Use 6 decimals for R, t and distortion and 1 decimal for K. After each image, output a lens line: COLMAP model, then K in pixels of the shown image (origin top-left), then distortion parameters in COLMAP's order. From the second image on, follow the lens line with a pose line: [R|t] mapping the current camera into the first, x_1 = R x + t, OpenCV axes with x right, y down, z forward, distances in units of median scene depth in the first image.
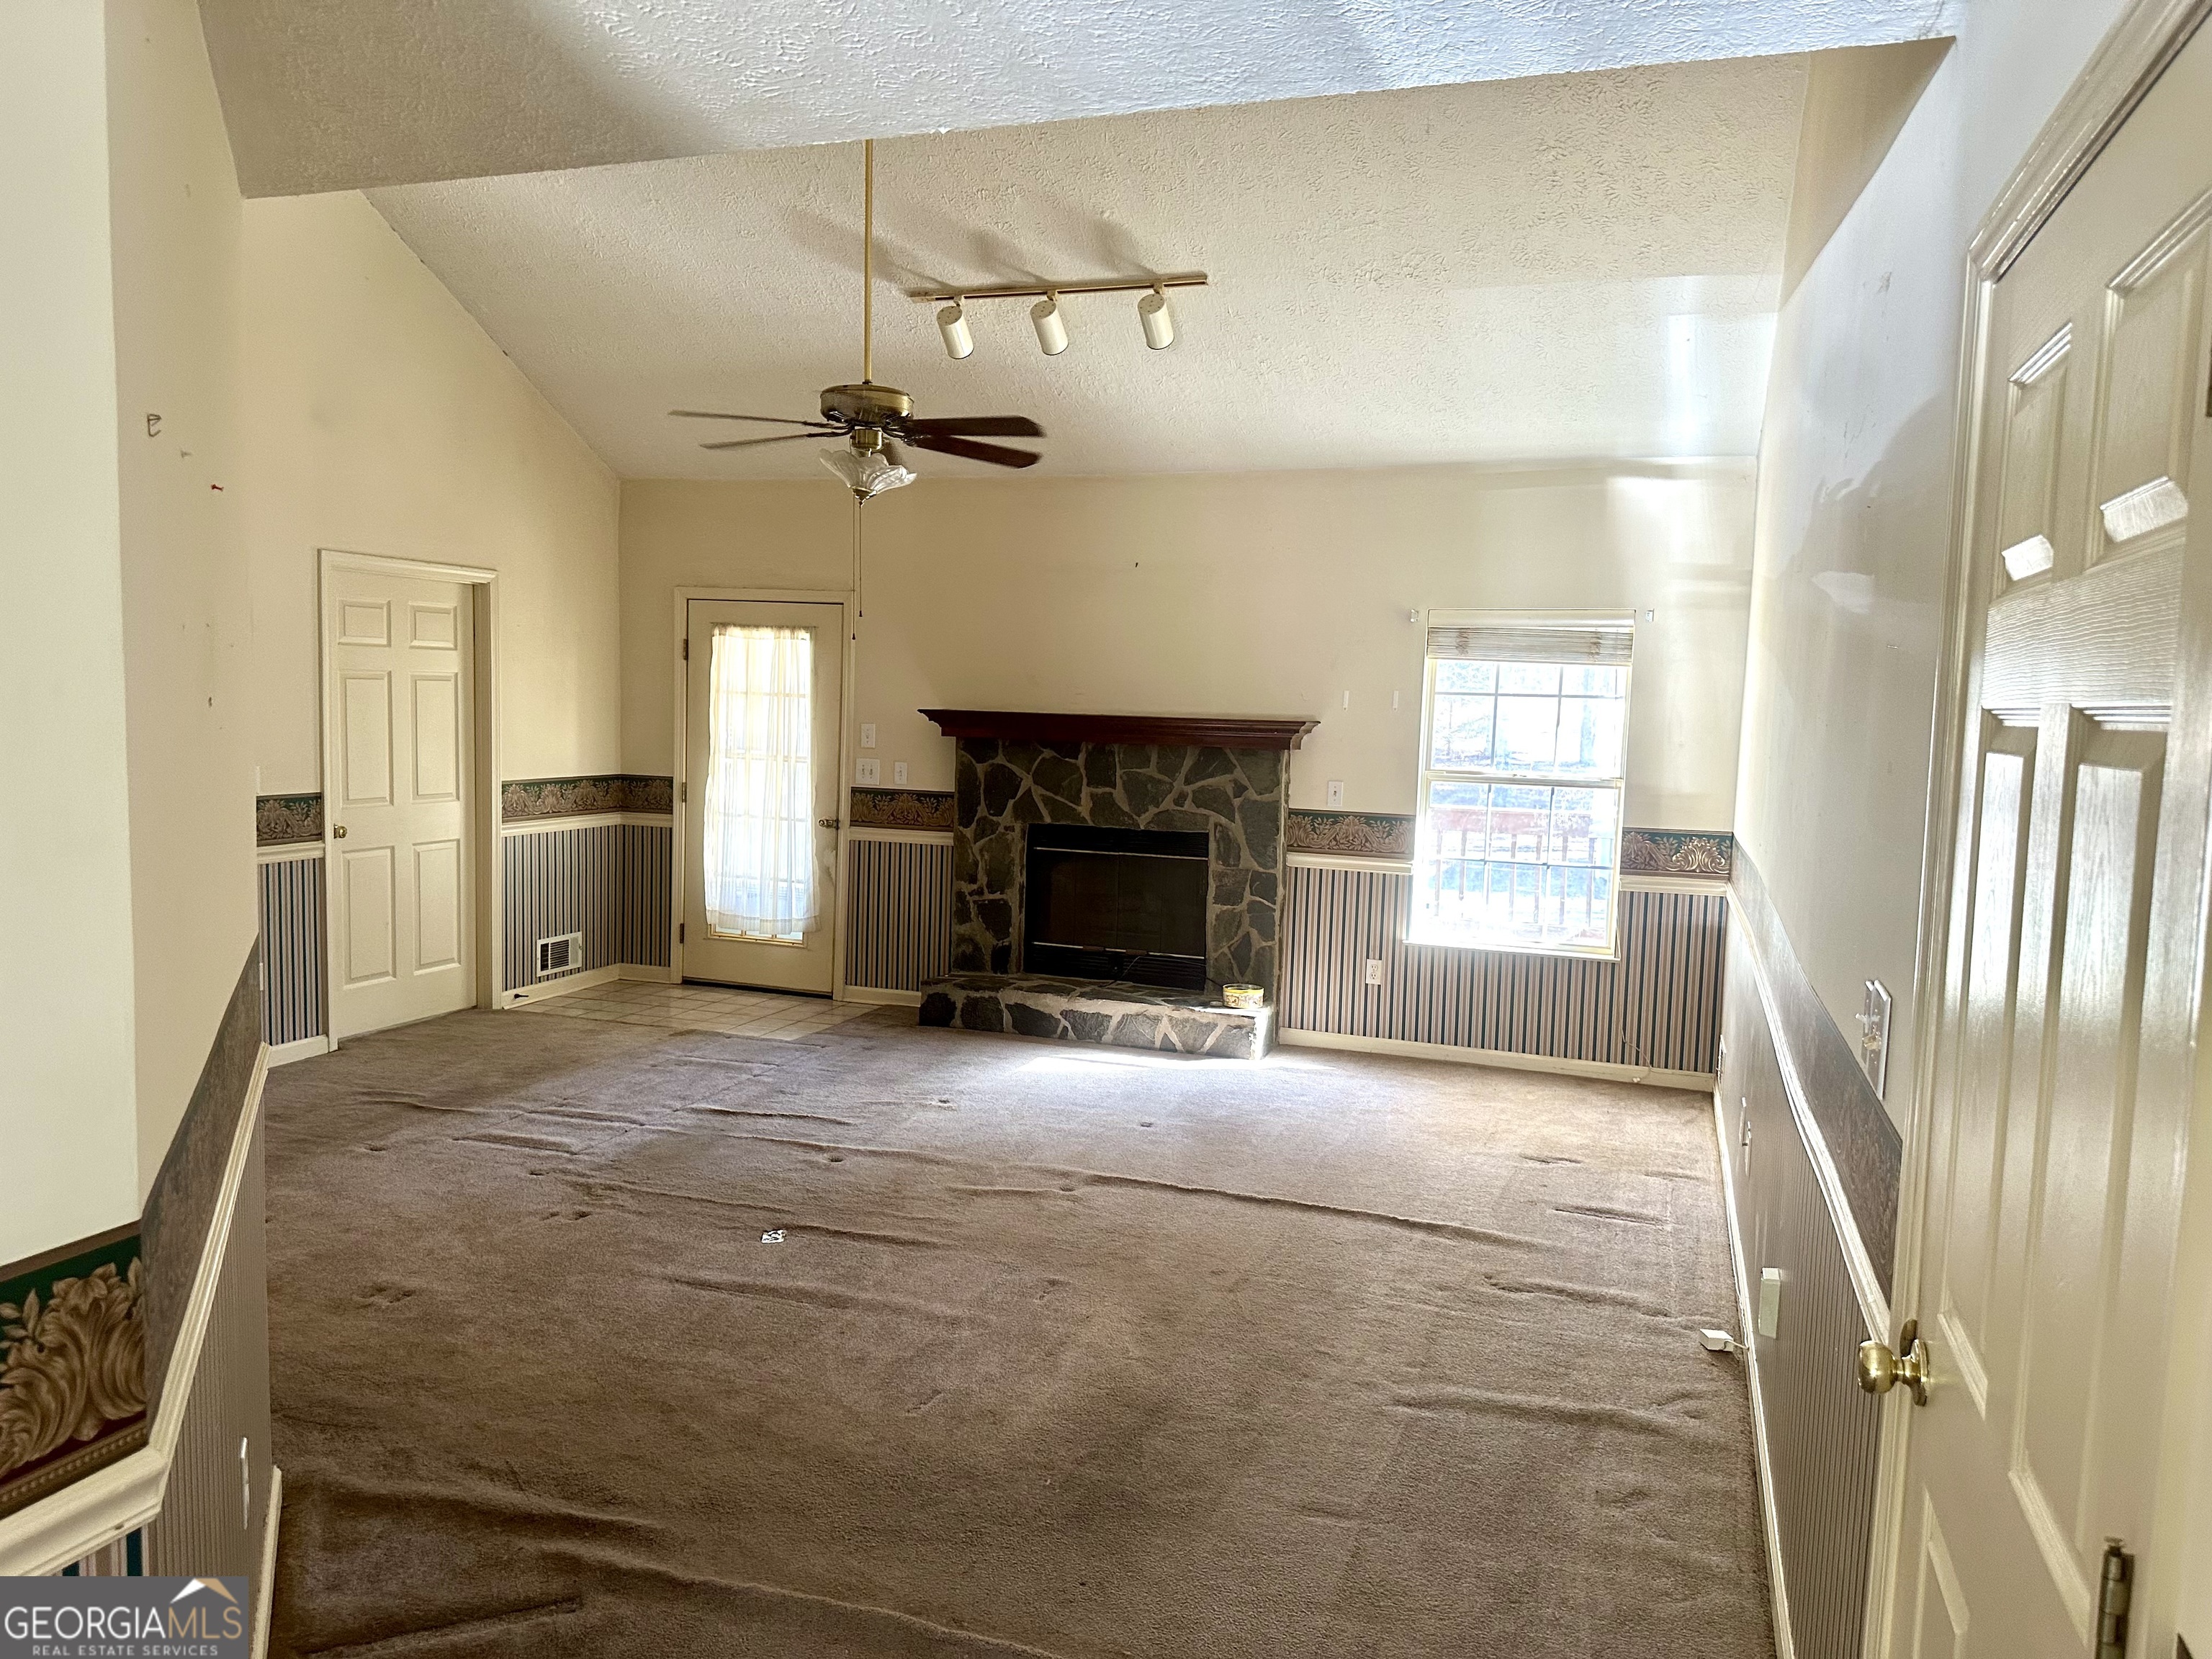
lens RADIAL K [[1569.9, 0, 1121.0], [0, 1569.9, 830.6], [0, 0, 1]] dist [0.103339, -0.139156]
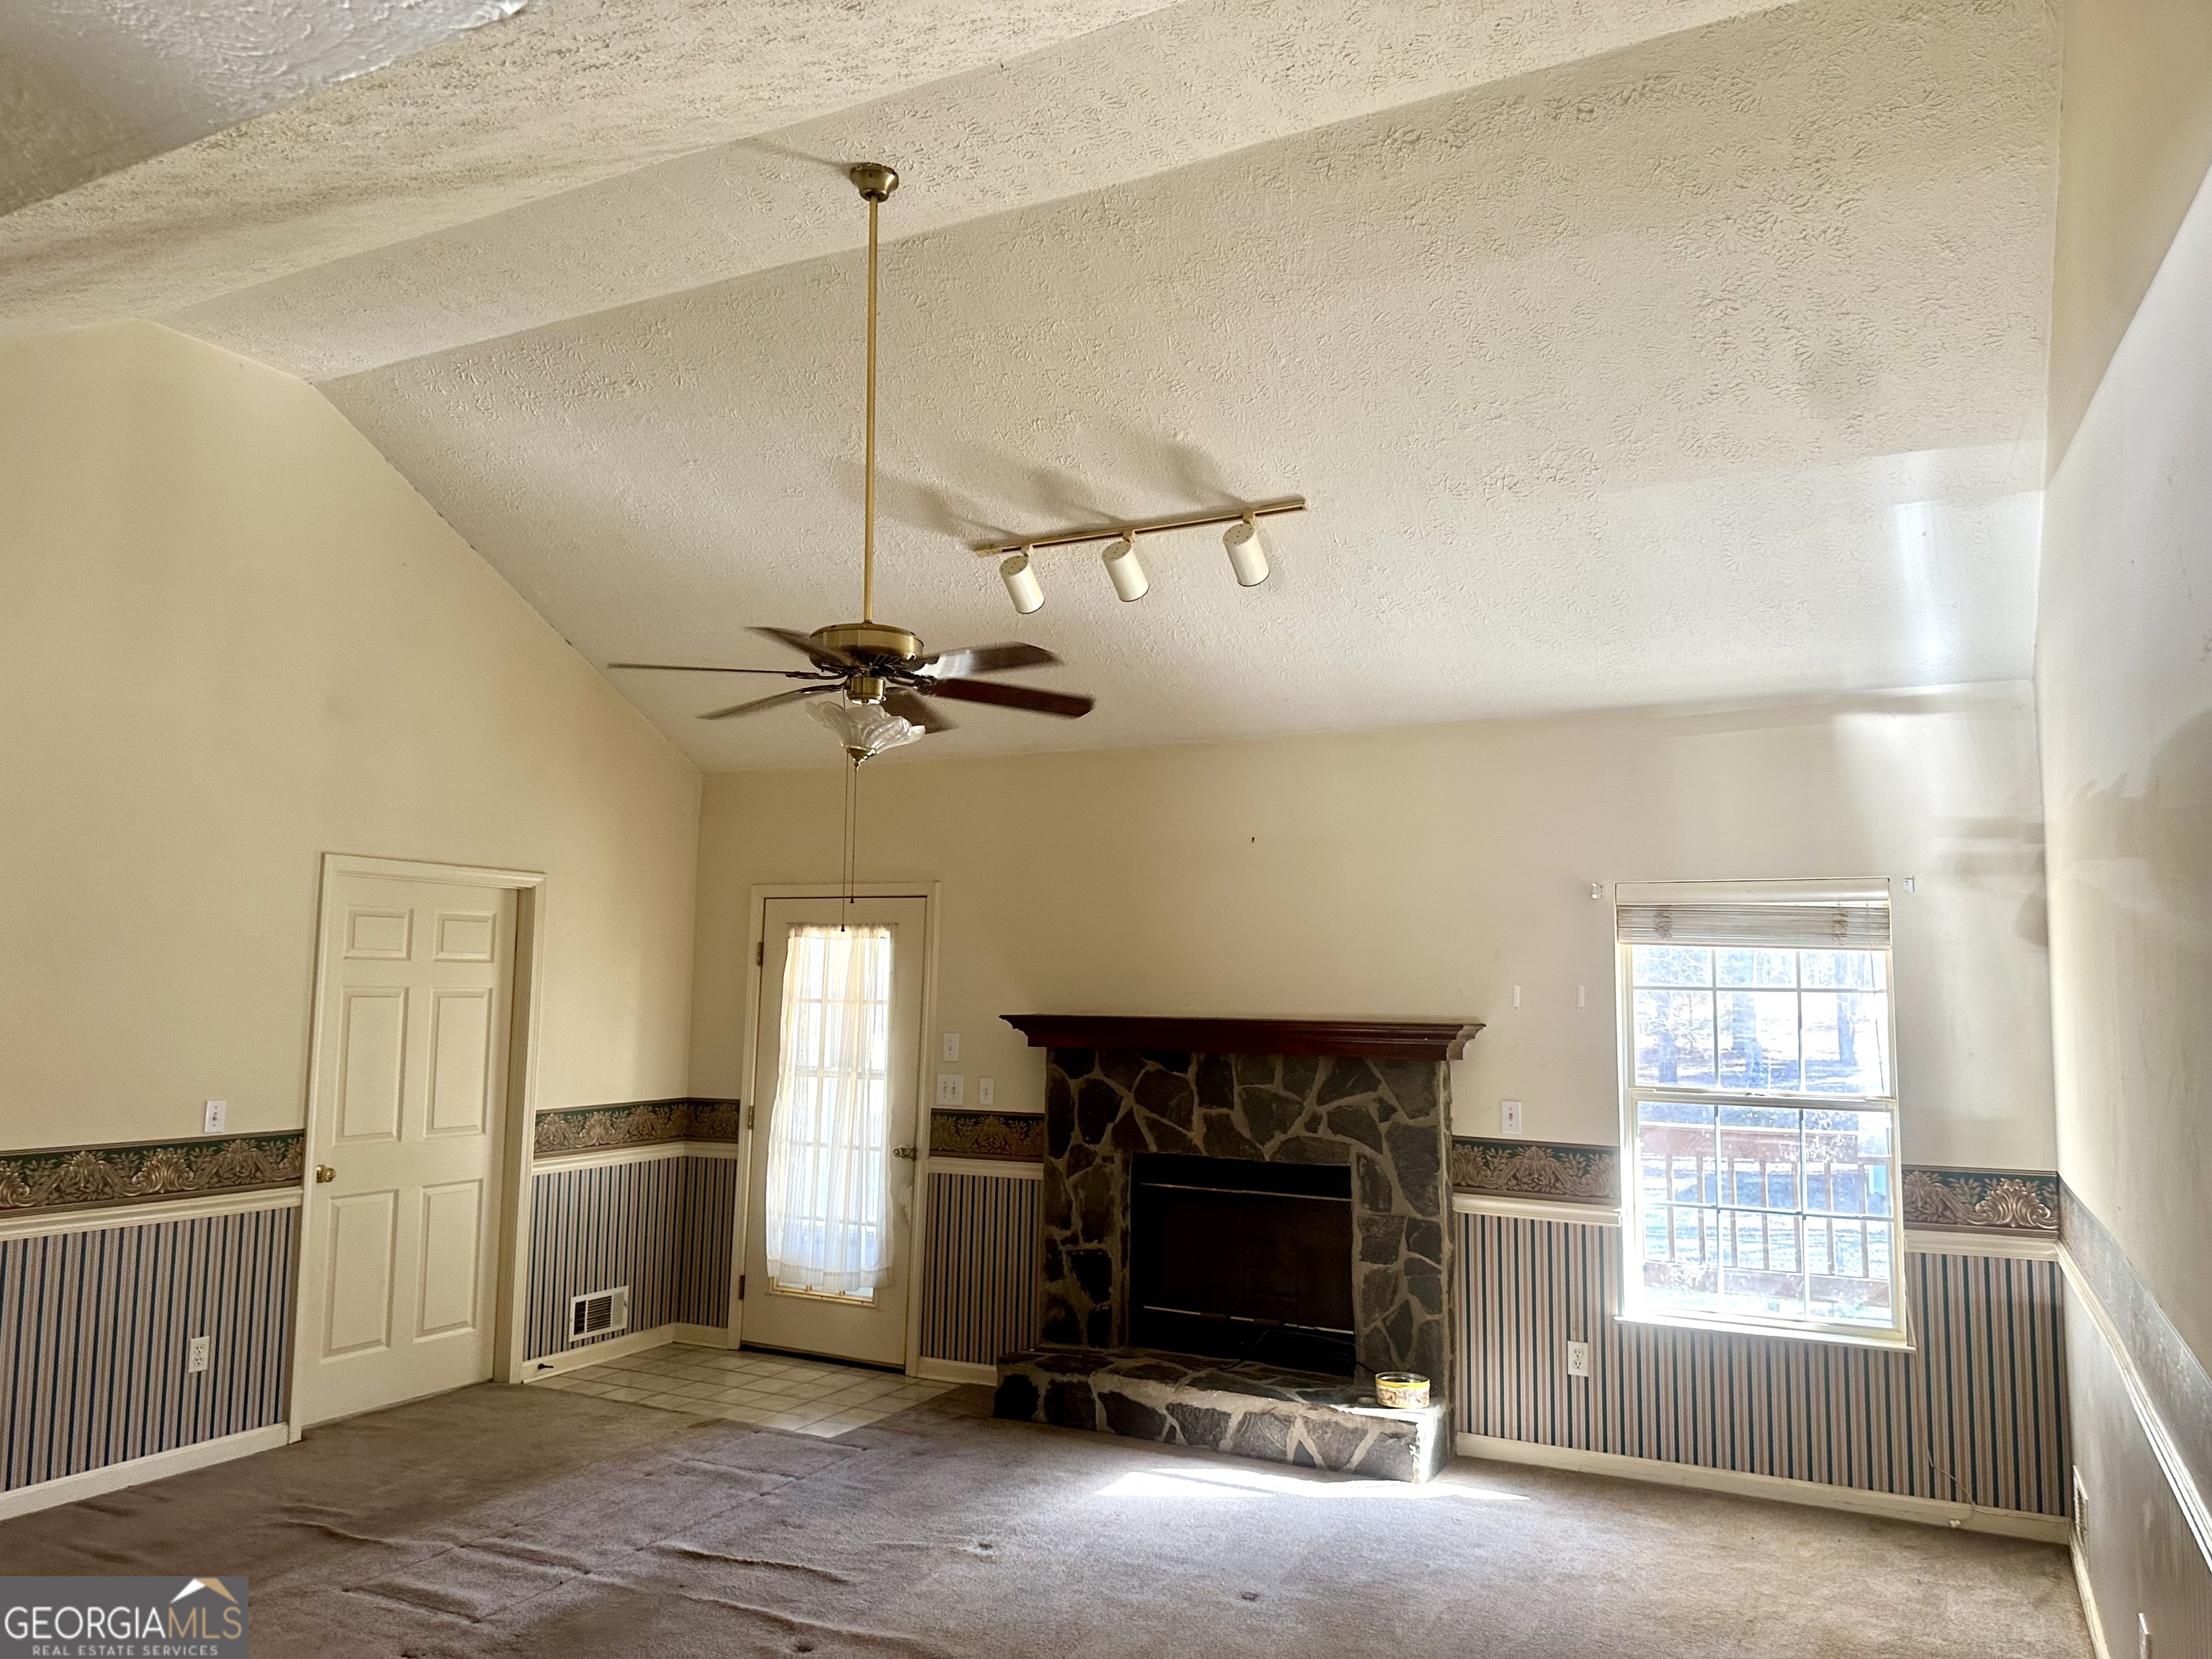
lens RADIAL K [[1569.9, 0, 1107.9], [0, 1569.9, 816.4], [0, 0, 1]] dist [0.103339, -0.139156]
pose [[0.989509, -0.032838, -0.140693, 0.054794], [0.004340, 0.980143, -0.198243, -0.015126], [0.144409, 0.195553, 0.970003, 0.174333]]
